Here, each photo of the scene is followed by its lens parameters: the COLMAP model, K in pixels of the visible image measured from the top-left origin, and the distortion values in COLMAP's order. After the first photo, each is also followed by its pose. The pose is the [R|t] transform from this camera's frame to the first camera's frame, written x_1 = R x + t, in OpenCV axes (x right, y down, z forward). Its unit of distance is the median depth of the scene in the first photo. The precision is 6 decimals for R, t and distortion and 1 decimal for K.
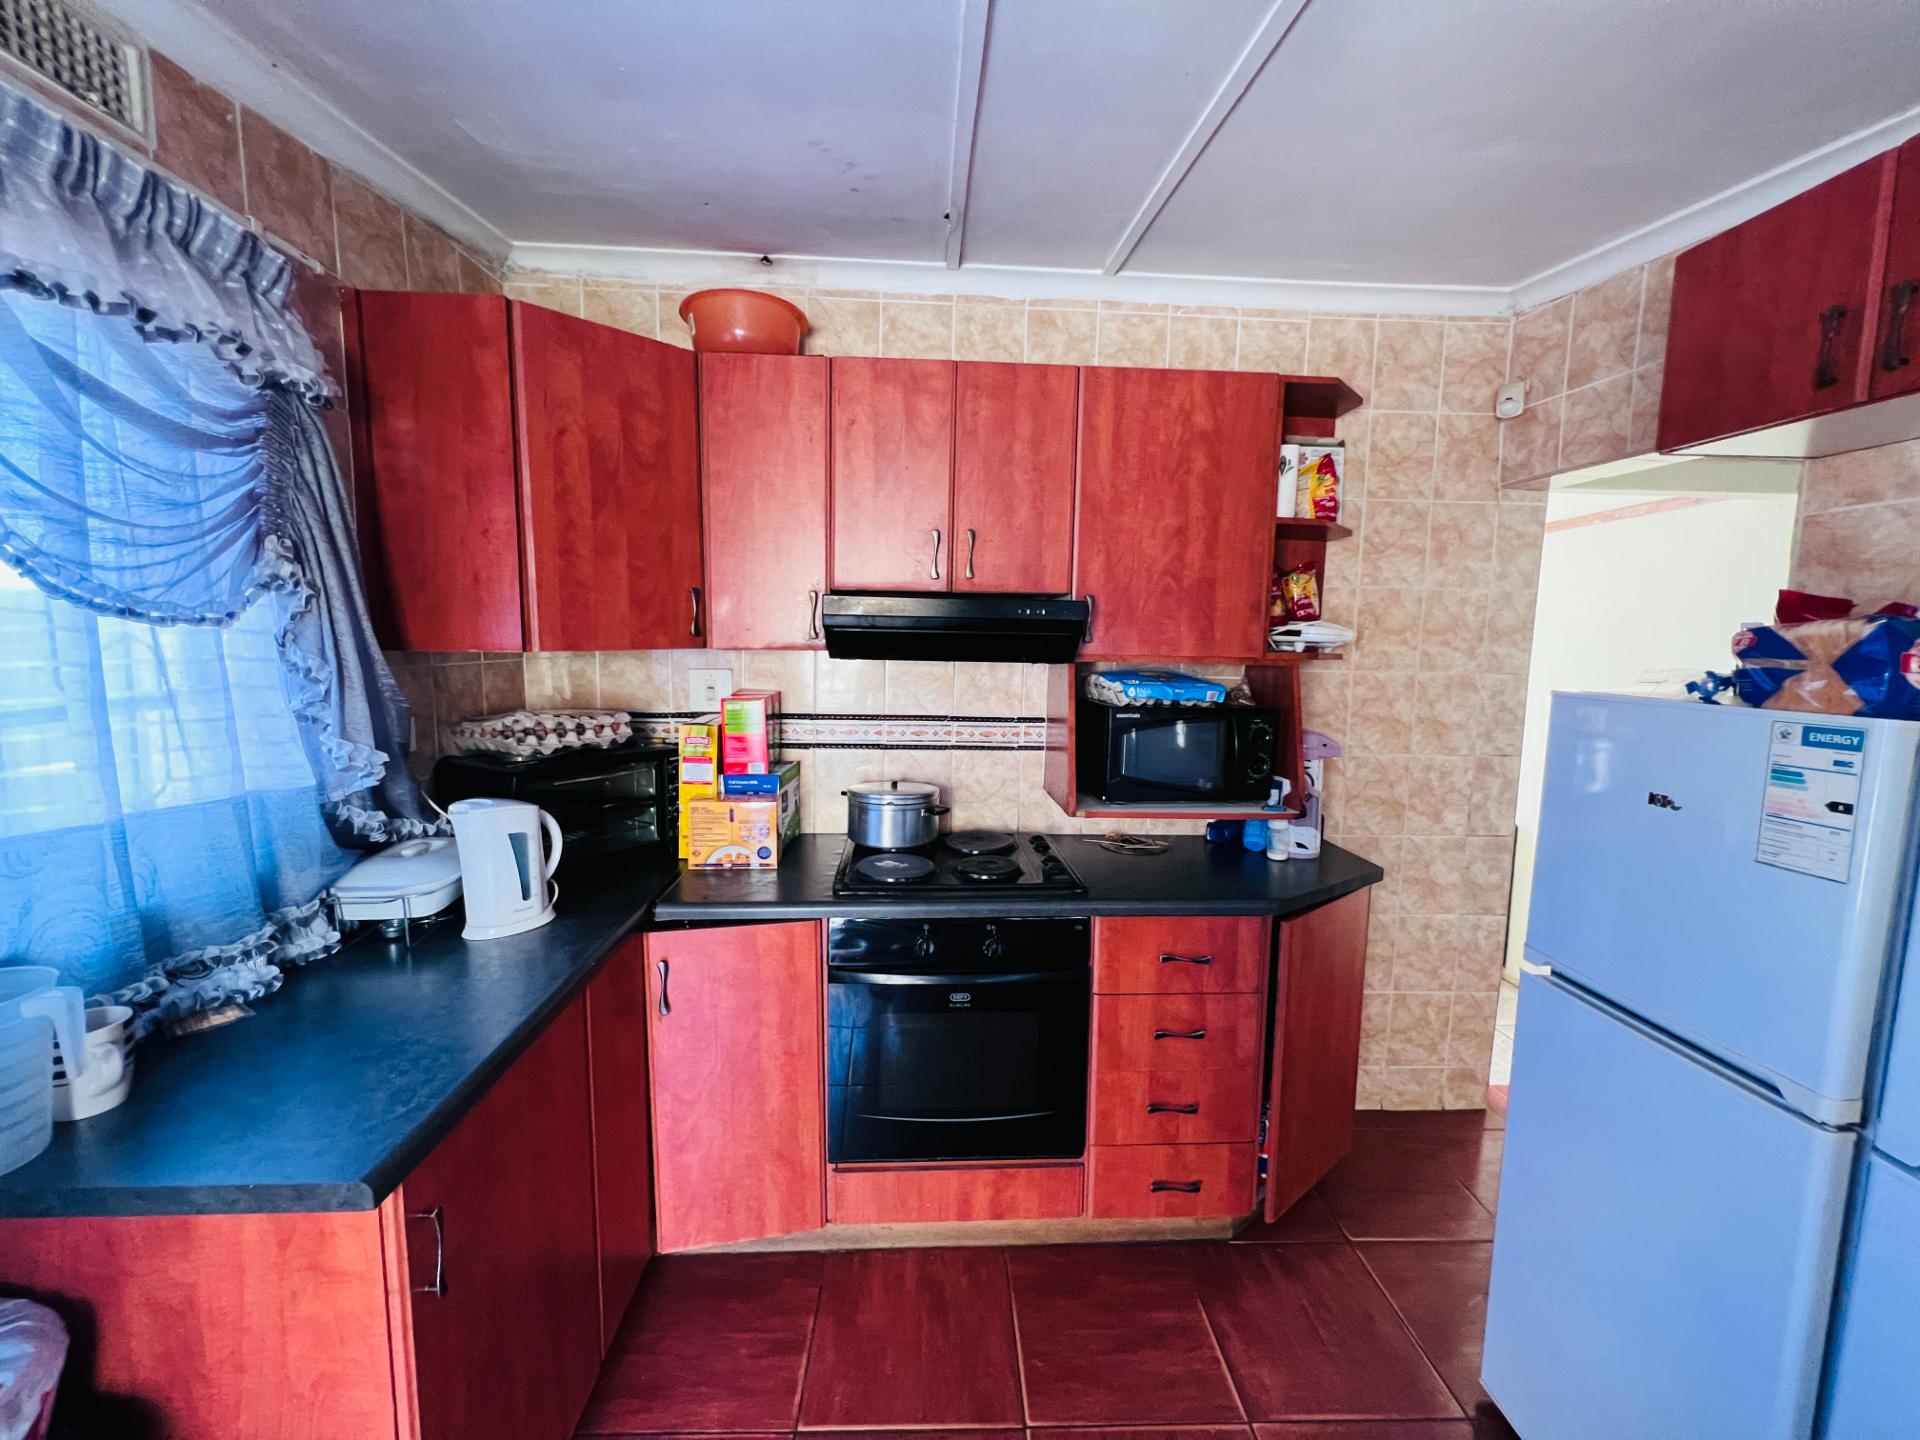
lens RADIAL K [[766.5, 0, 958.4], [0, 766.5, 718.2], [0, 0, 1]] dist [-0.003180, 0.000784]
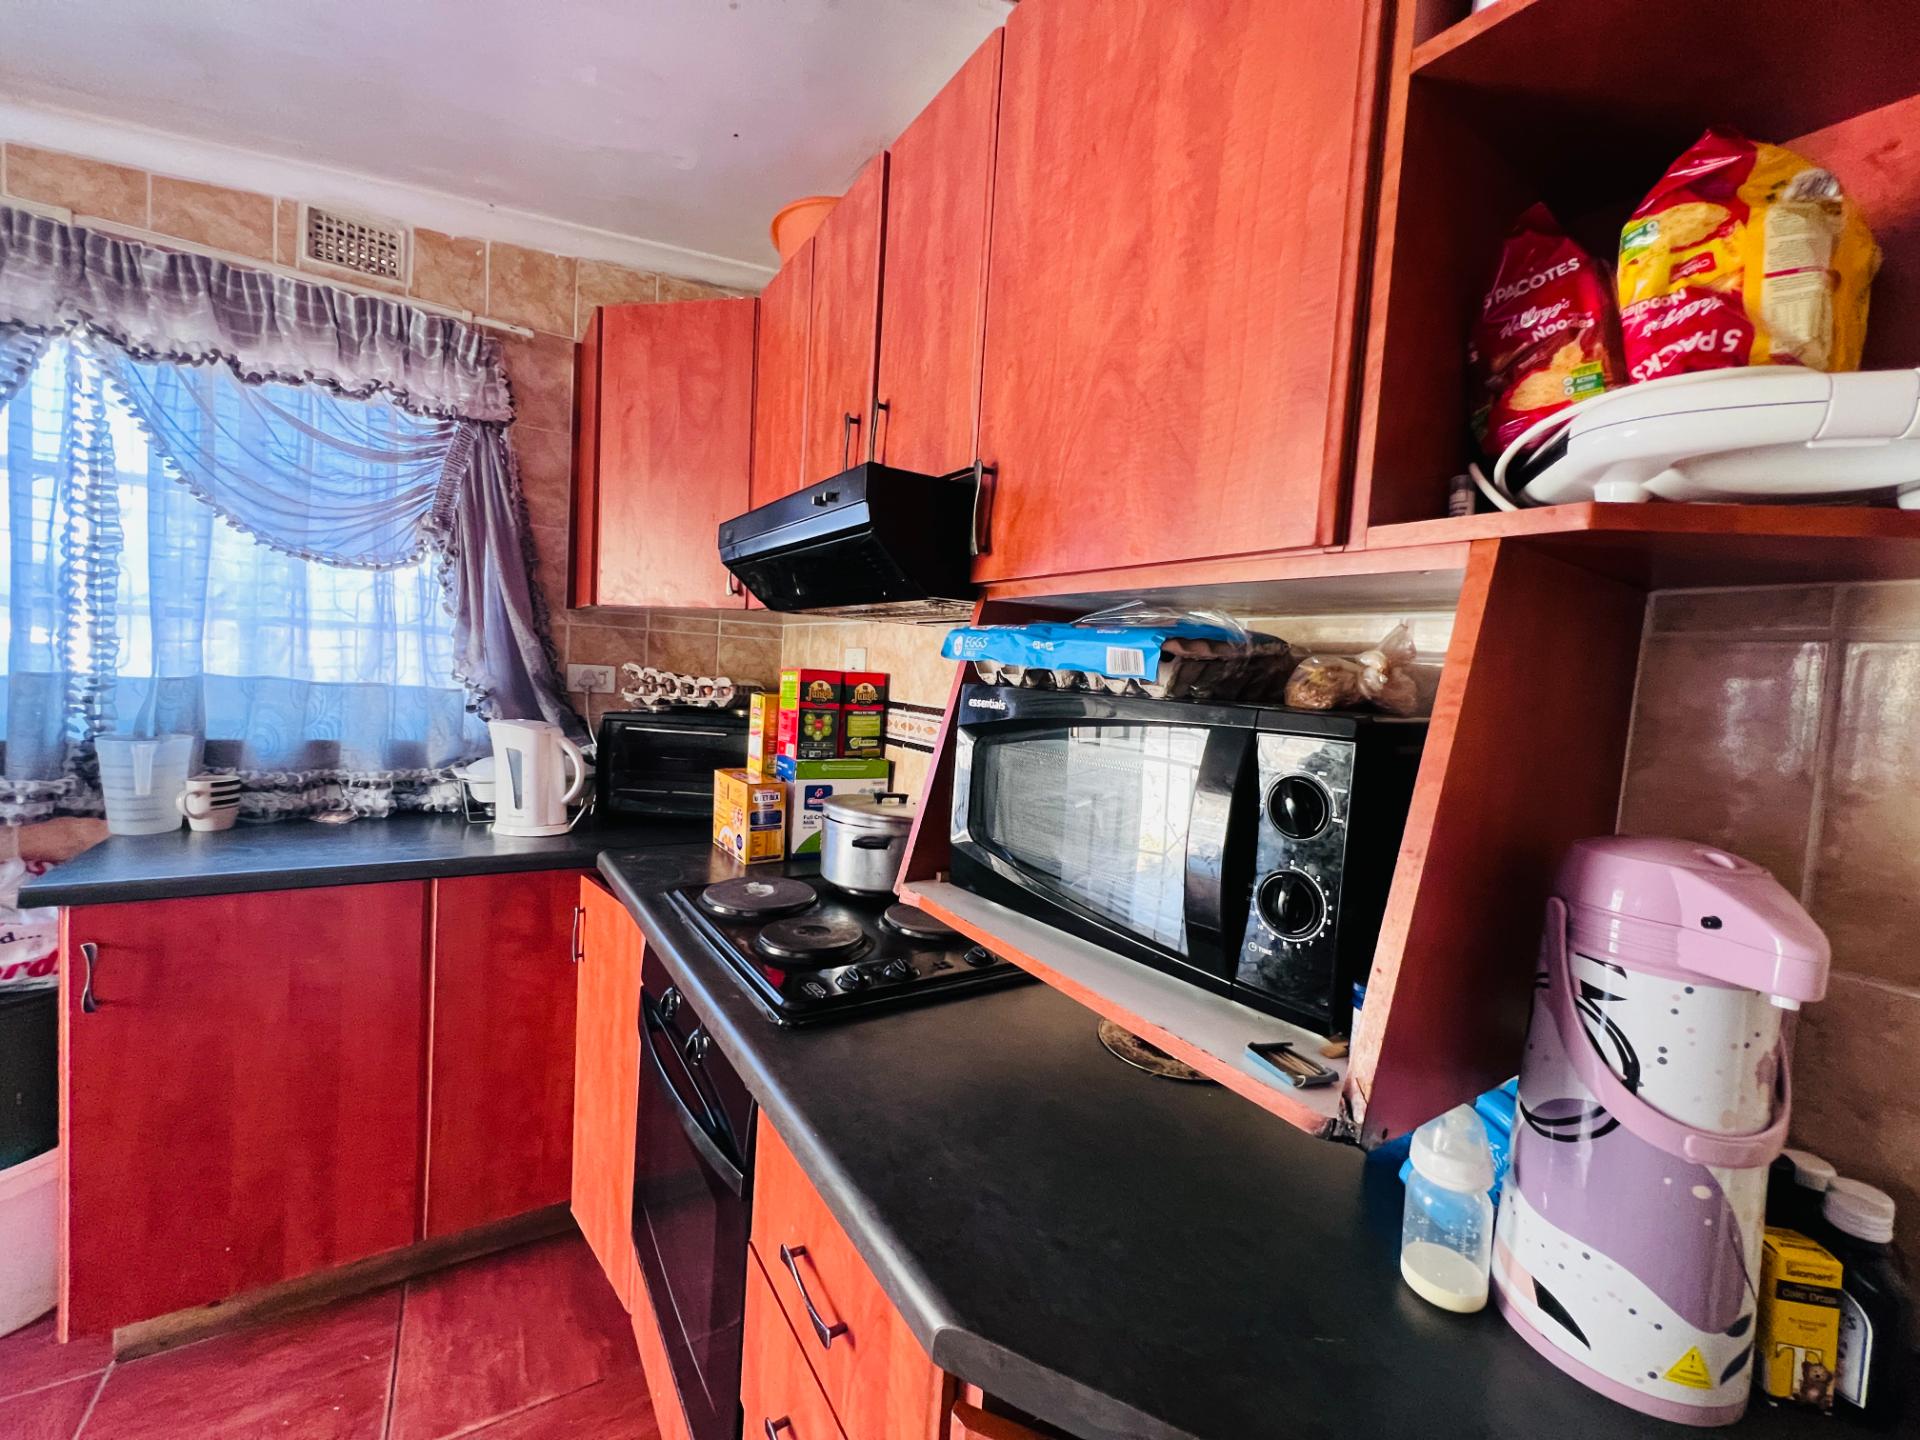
lens RADIAL K [[766.5, 0, 953.2], [0, 766.5, 719.2], [0, 0, 1]] dist [-0.003180, 0.000784]
pose [[0.503092, 0.066578, -0.861665, 0.633830], [-0.148194, 0.988907, -0.010115, 0.013585], [0.851432, 0.132782, 0.507377, 0.794606]]
